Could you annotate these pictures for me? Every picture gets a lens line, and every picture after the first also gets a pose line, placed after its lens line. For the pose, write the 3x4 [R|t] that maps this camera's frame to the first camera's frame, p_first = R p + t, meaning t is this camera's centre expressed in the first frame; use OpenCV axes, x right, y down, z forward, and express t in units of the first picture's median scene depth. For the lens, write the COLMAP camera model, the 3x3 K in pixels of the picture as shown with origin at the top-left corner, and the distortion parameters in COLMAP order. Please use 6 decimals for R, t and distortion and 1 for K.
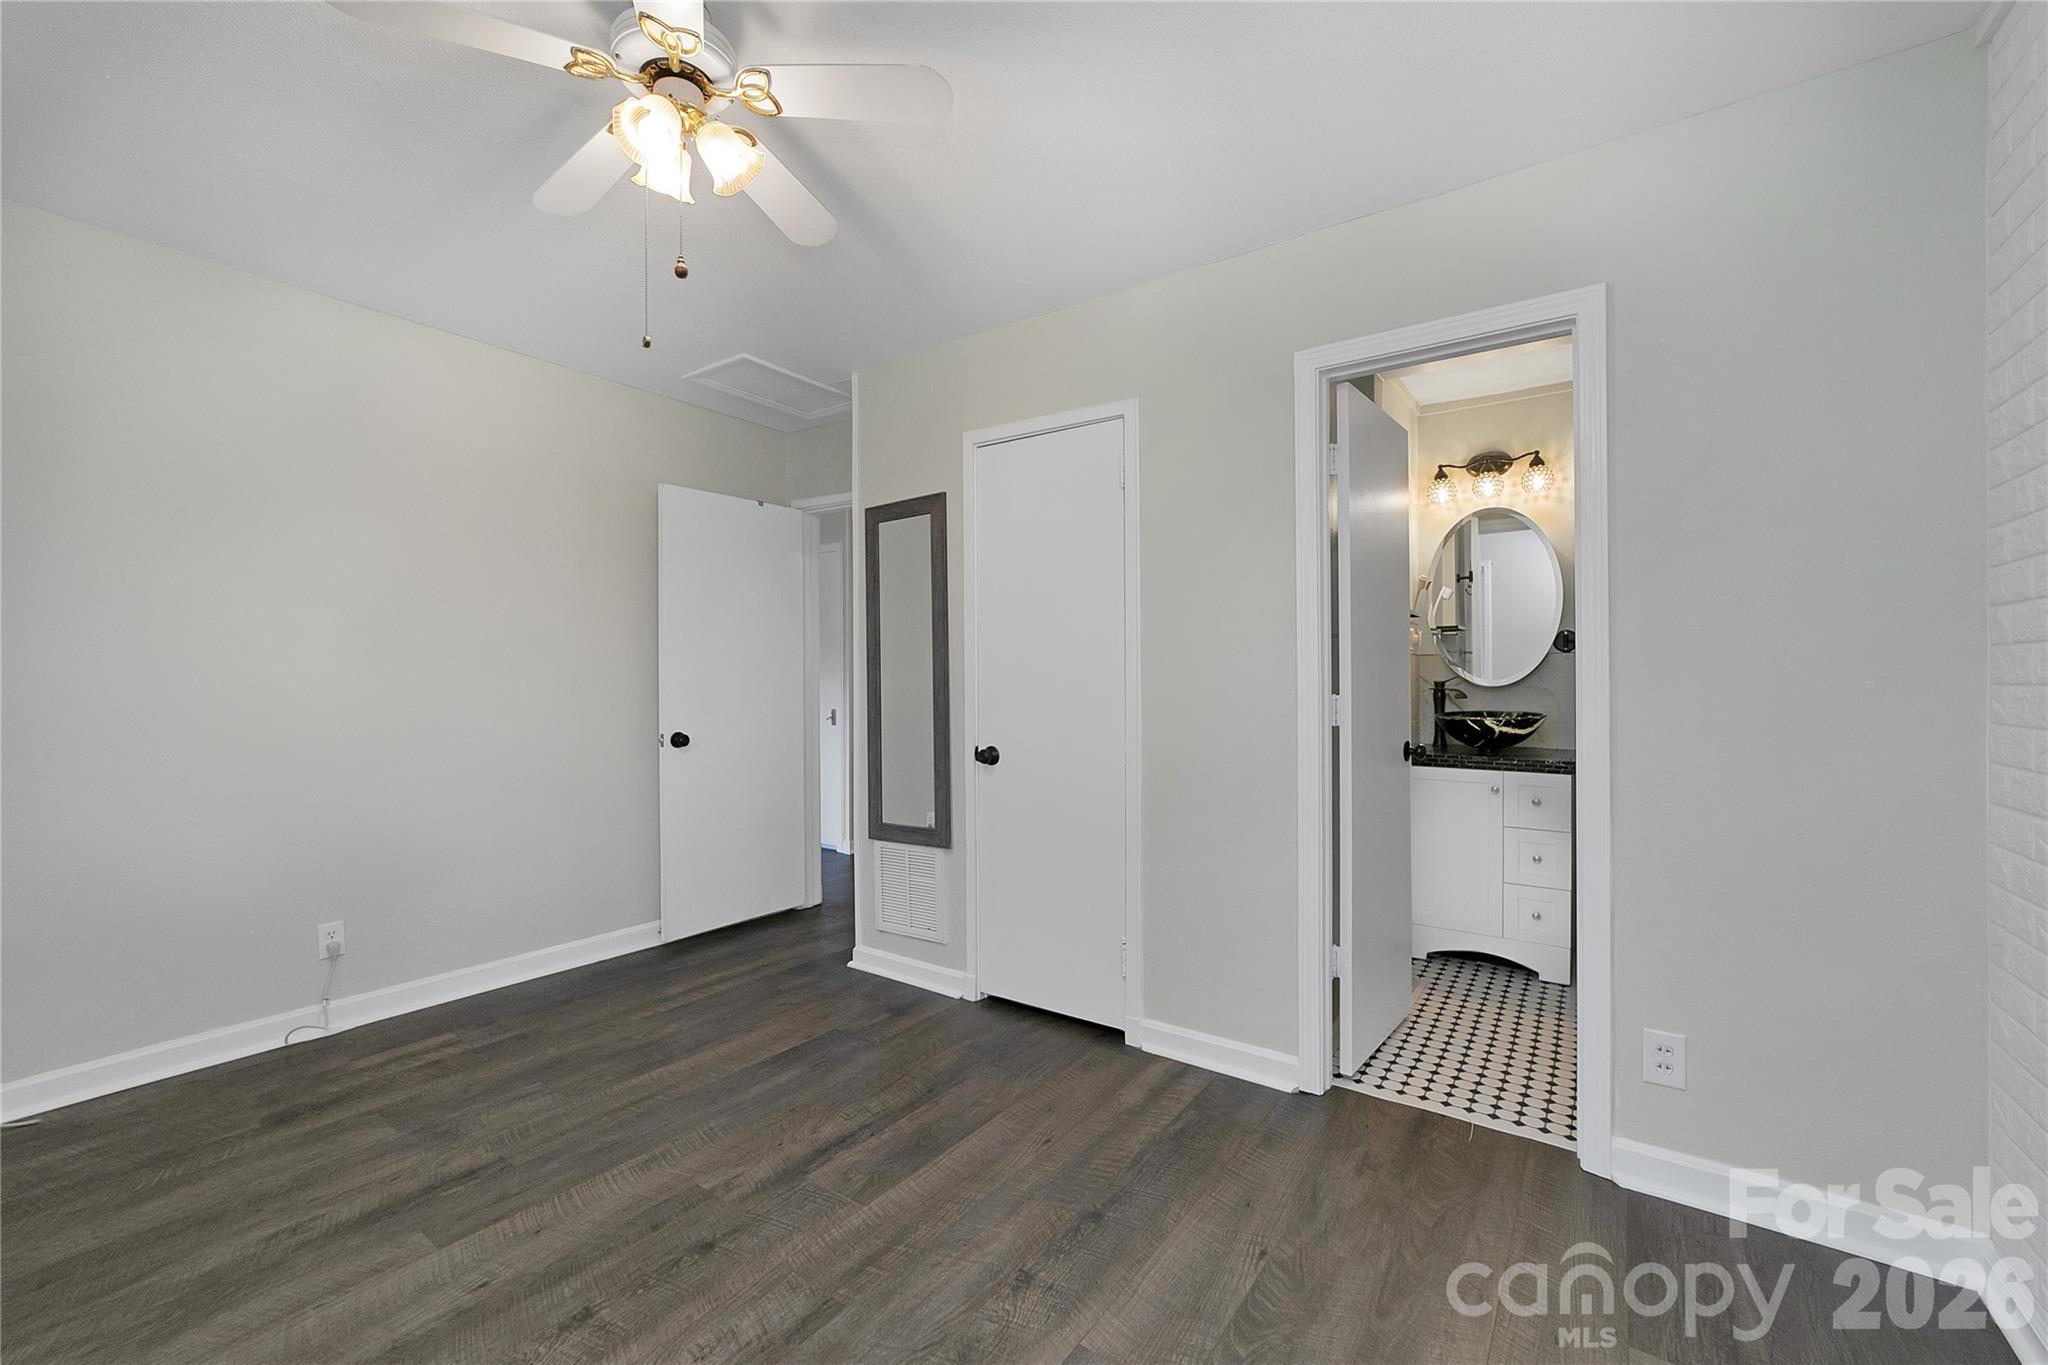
lens RADIAL K [[796.3, 0, 1040.6], [0, 796.3, 683.4], [0, 0, 1]] dist [-0.001672, -0.000103]
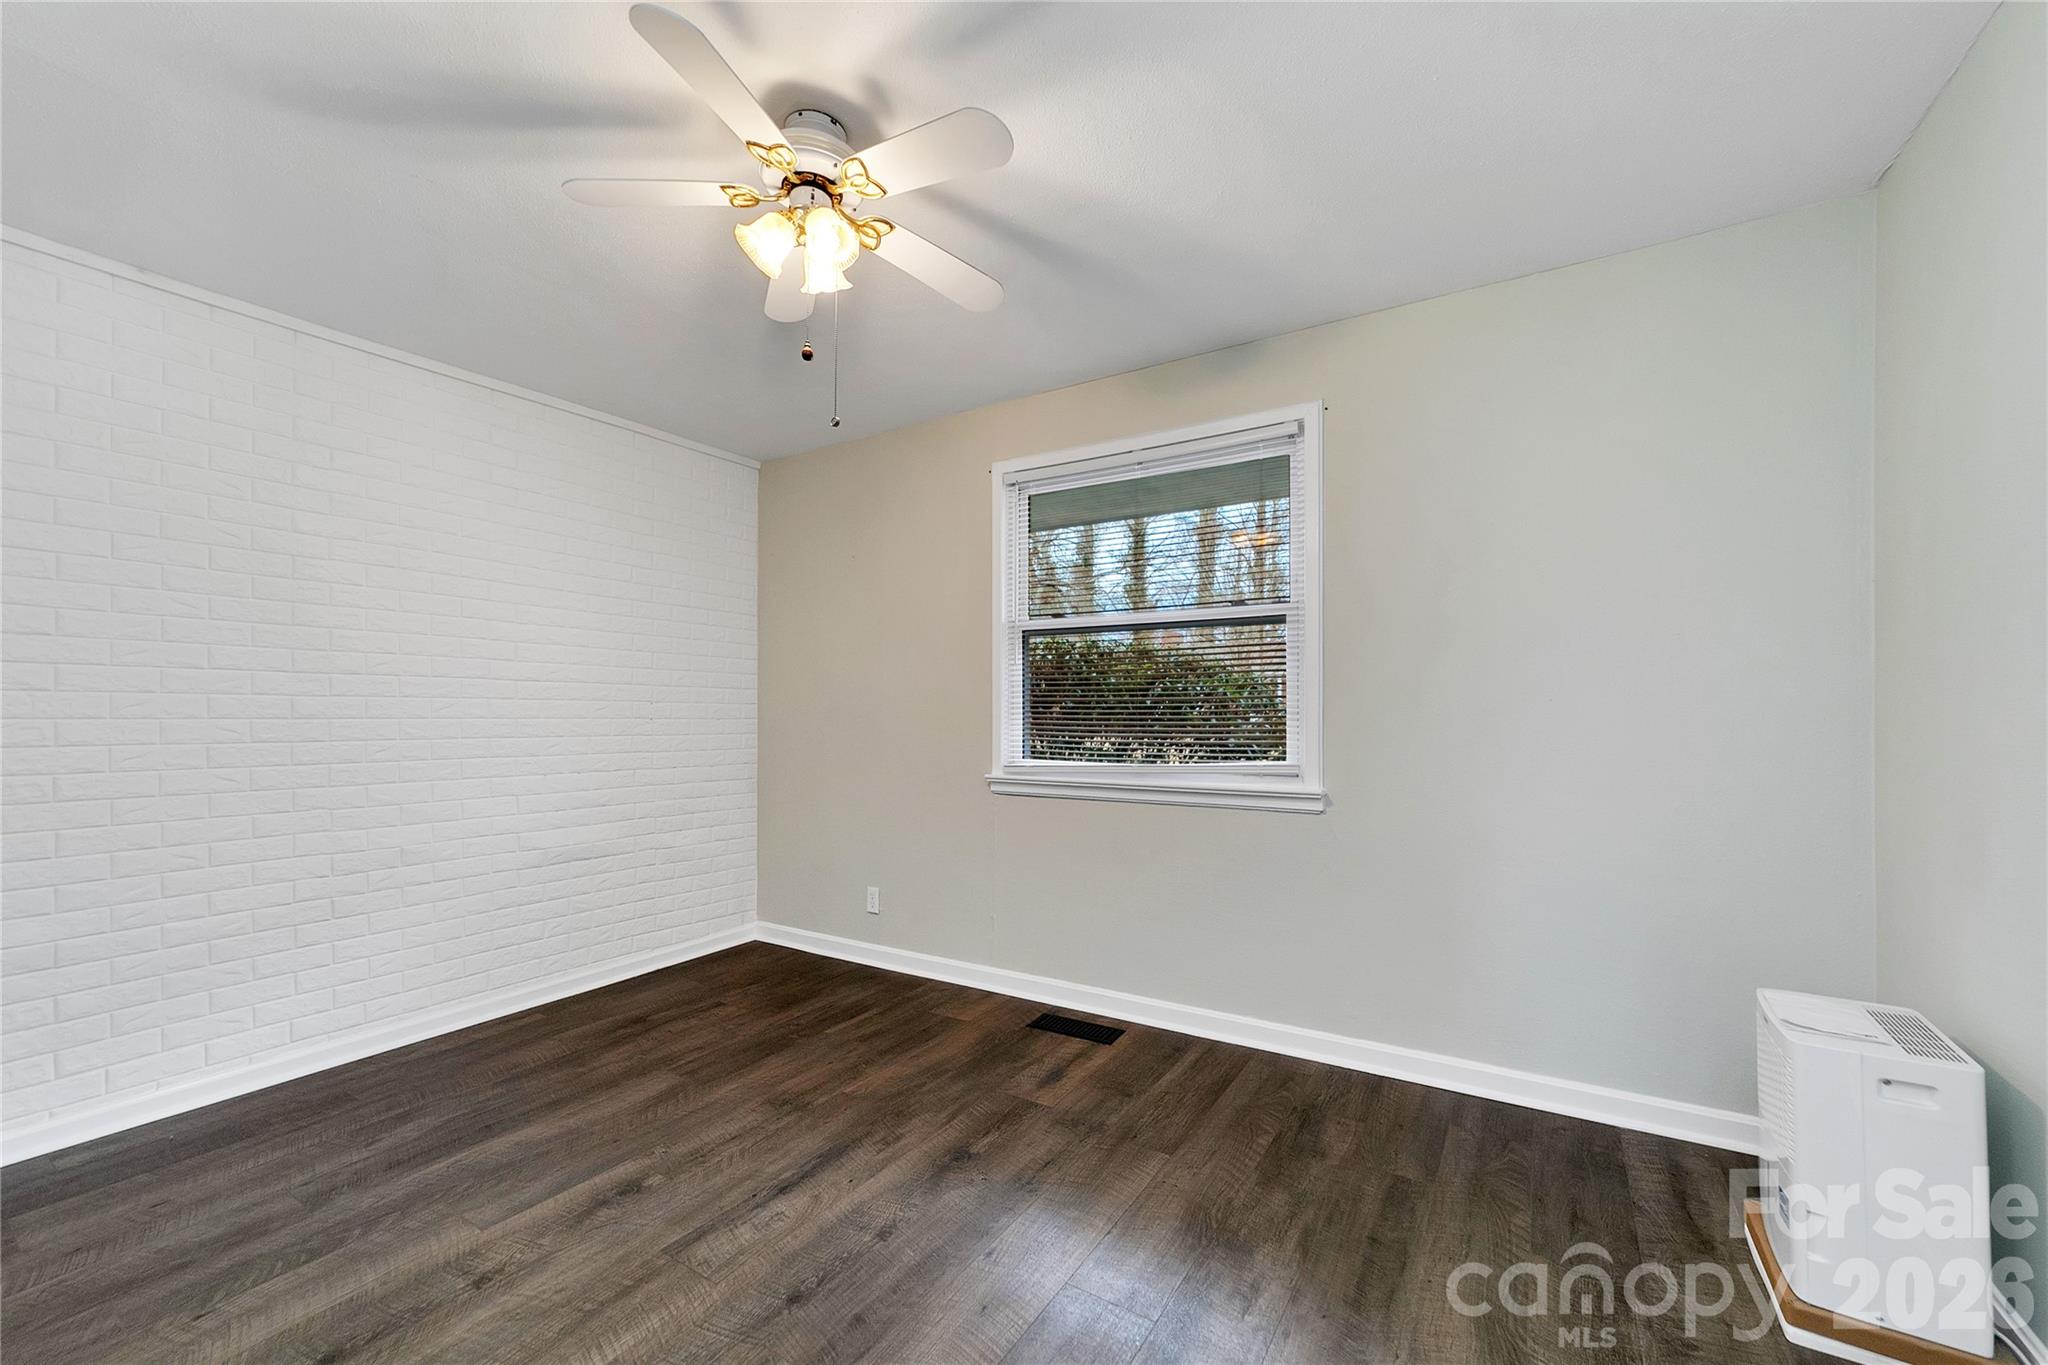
lens RADIAL K [[796.3, 0, 1040.6], [0, 796.3, 683.4], [0, 0, 1]] dist [-0.001672, -0.000103]
pose [[-0.998325, -0.002781, -0.057796, -0.696389], [-0.000624, 0.999304, -0.037305, -0.006533], [0.057859, -0.037206, -0.997631, 2.121662]]
